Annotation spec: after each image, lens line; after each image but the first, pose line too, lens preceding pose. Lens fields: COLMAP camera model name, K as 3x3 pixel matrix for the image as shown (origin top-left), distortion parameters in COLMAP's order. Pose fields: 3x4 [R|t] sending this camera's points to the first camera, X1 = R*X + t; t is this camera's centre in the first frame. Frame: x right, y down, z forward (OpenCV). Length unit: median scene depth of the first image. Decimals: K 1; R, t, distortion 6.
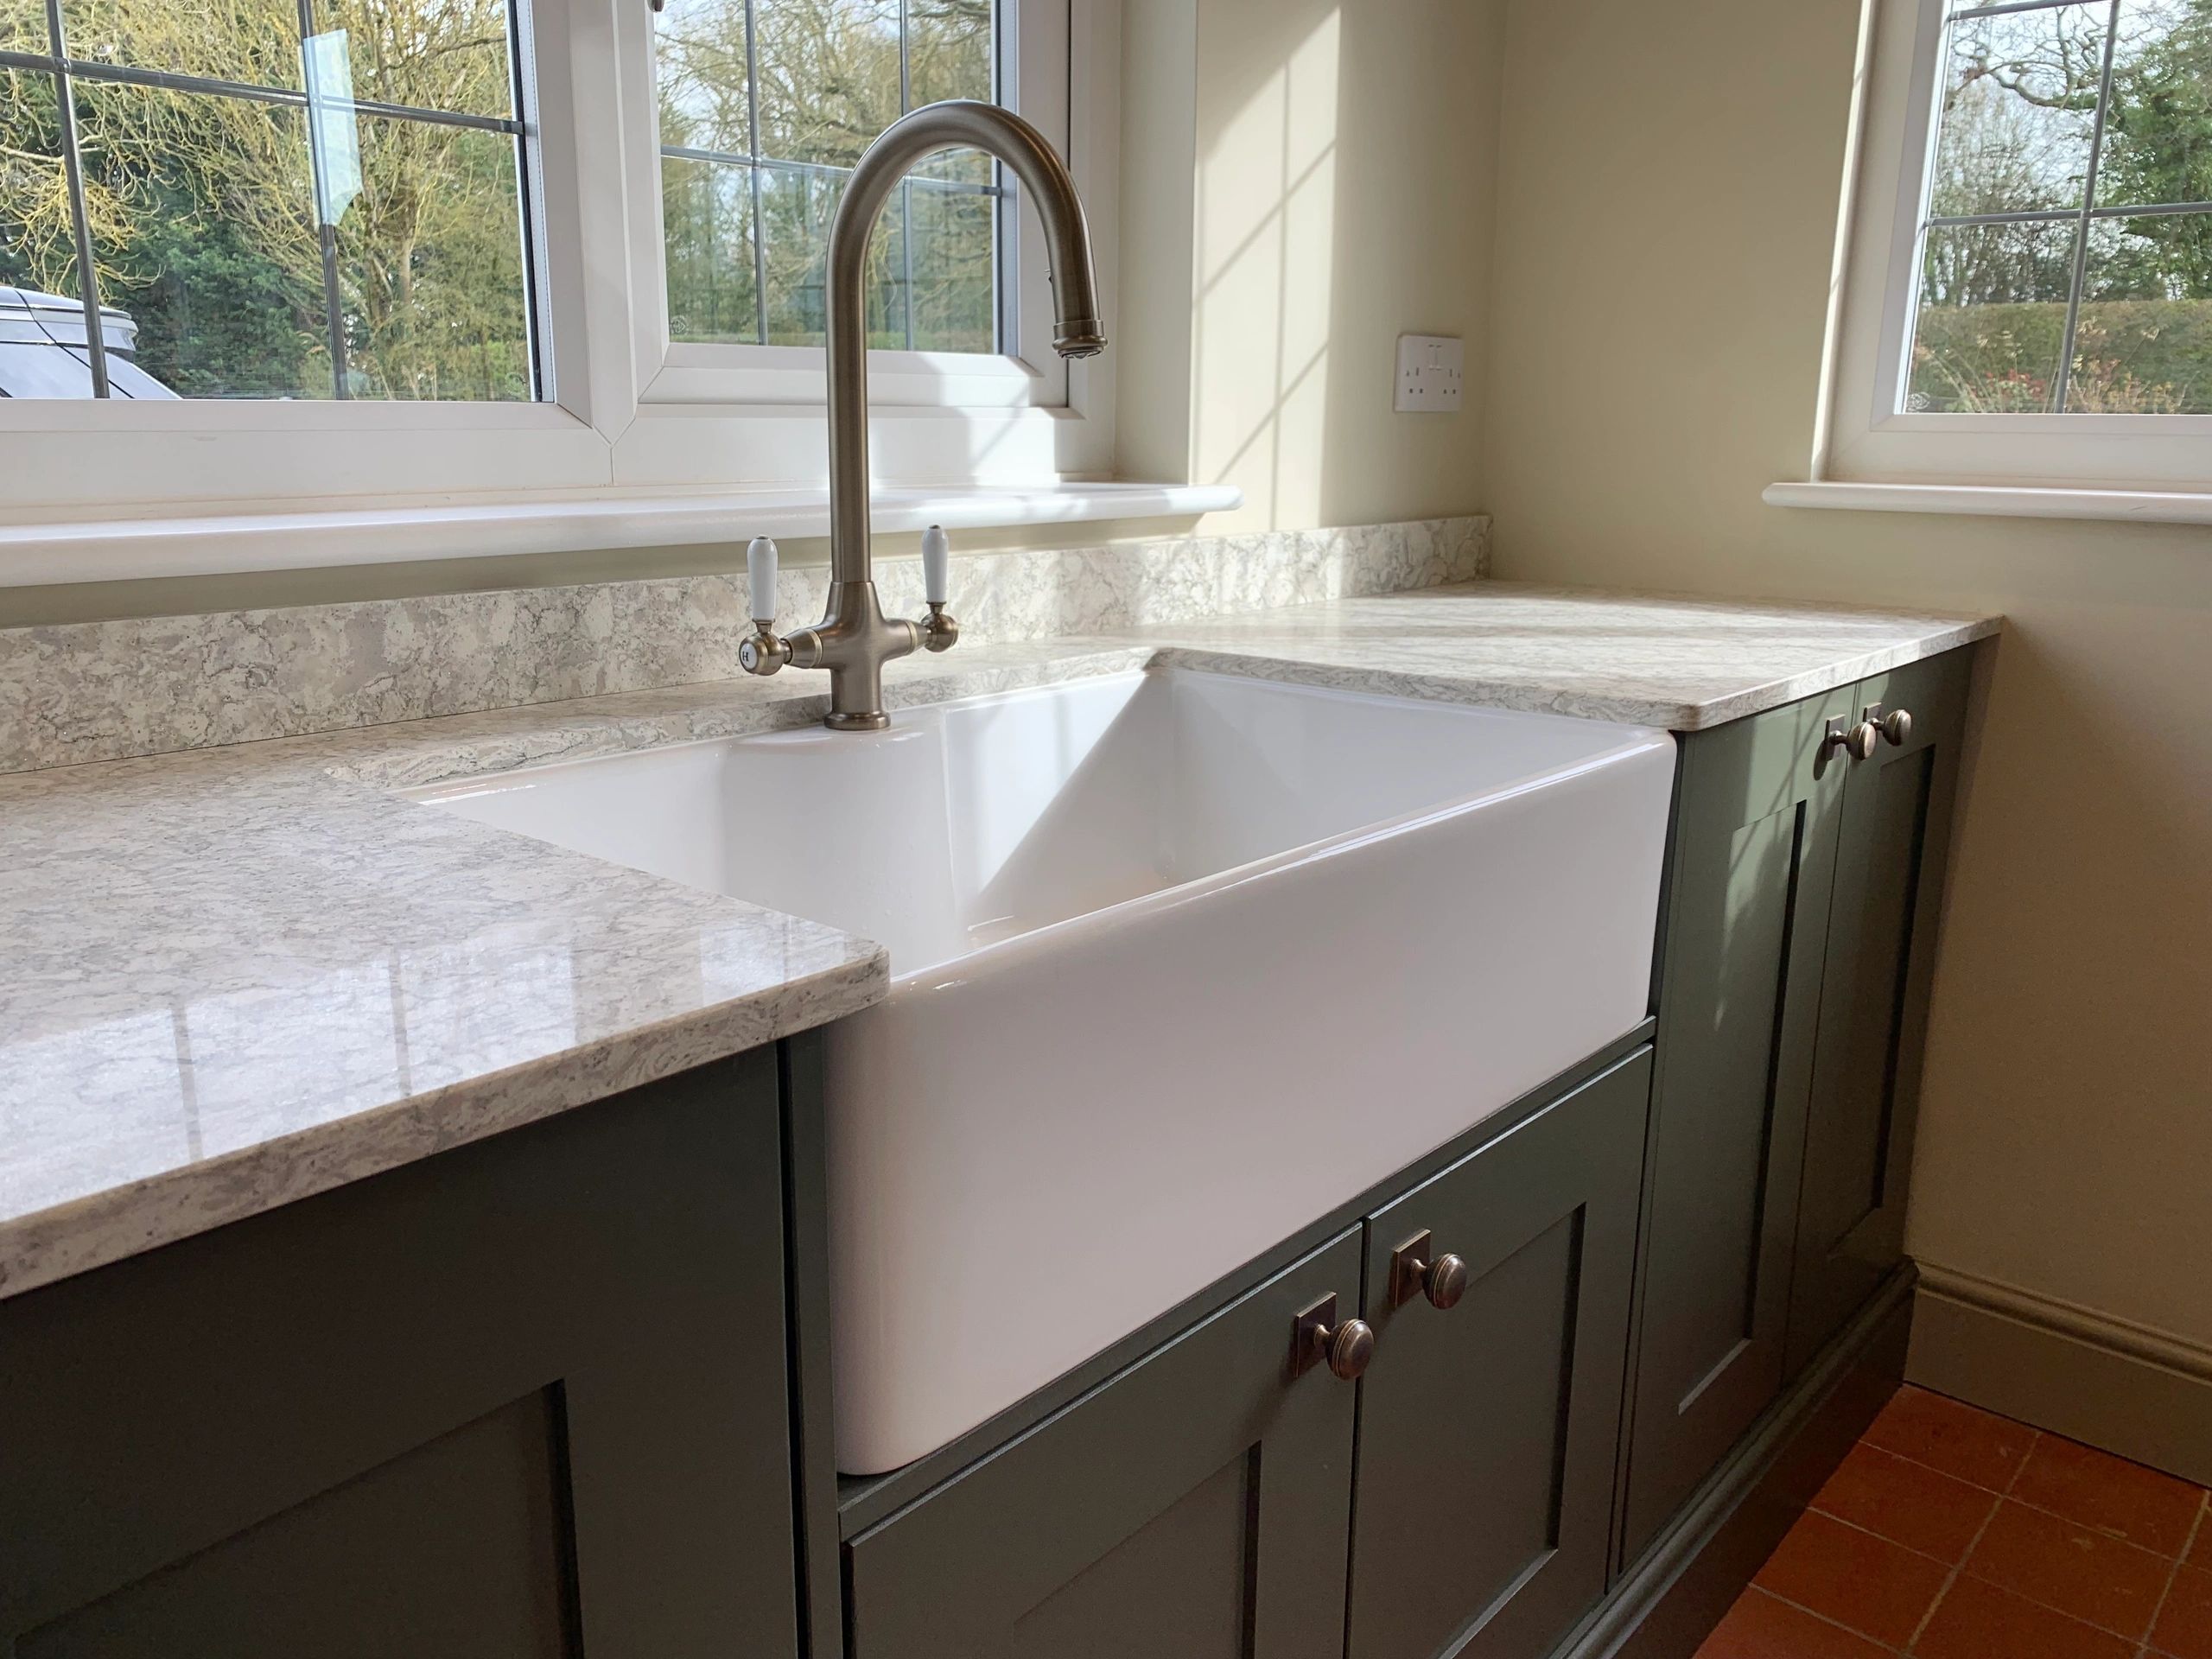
lens RADIAL K [[1701.7, 0, 1097.8], [0, 1701.7, 816.5], [0, 0, 1]] dist [0.030413, -0.047132]
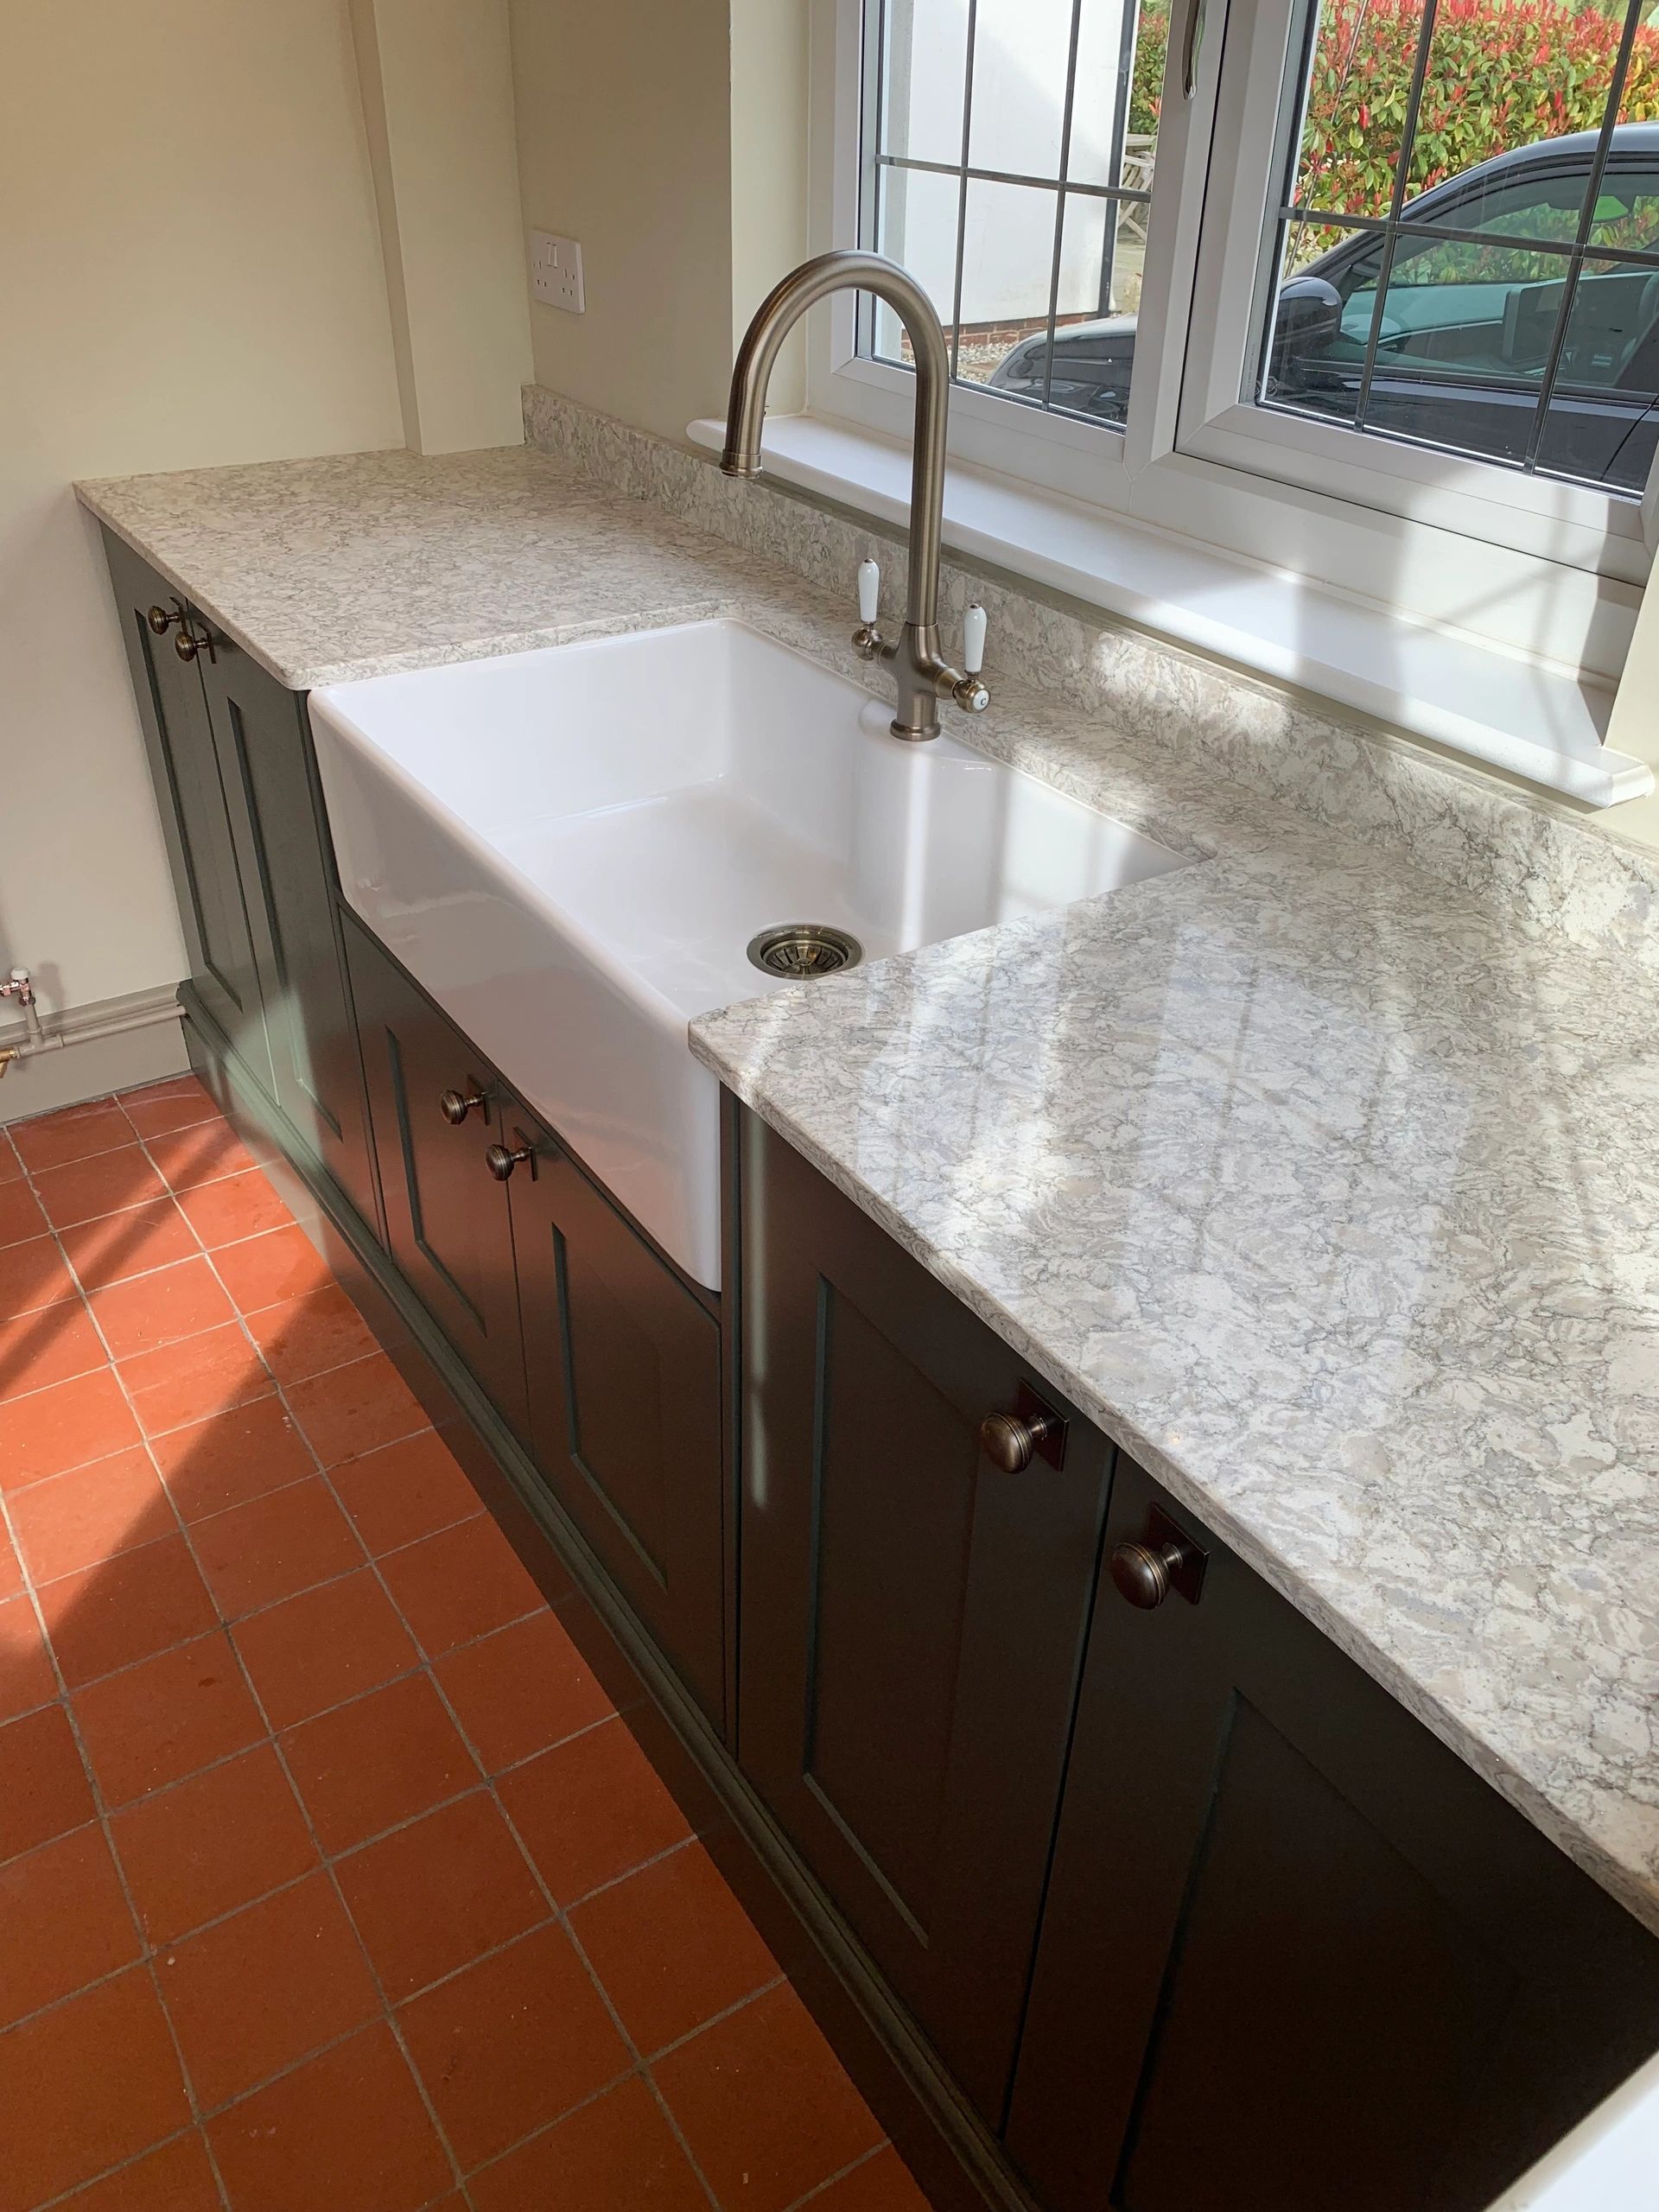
lens RADIAL K [[1701.7, 0, 827.1], [0, 1701.7, 1114.6], [0, 0, 1]] dist [0.030413, -0.047132]
pose [[-0.248809, 0.529373, -0.811084, 1.291708], [-0.250481, 0.773762, 0.581852, -0.673535], [0.935603, 0.347931, -0.059922, 1.319215]]
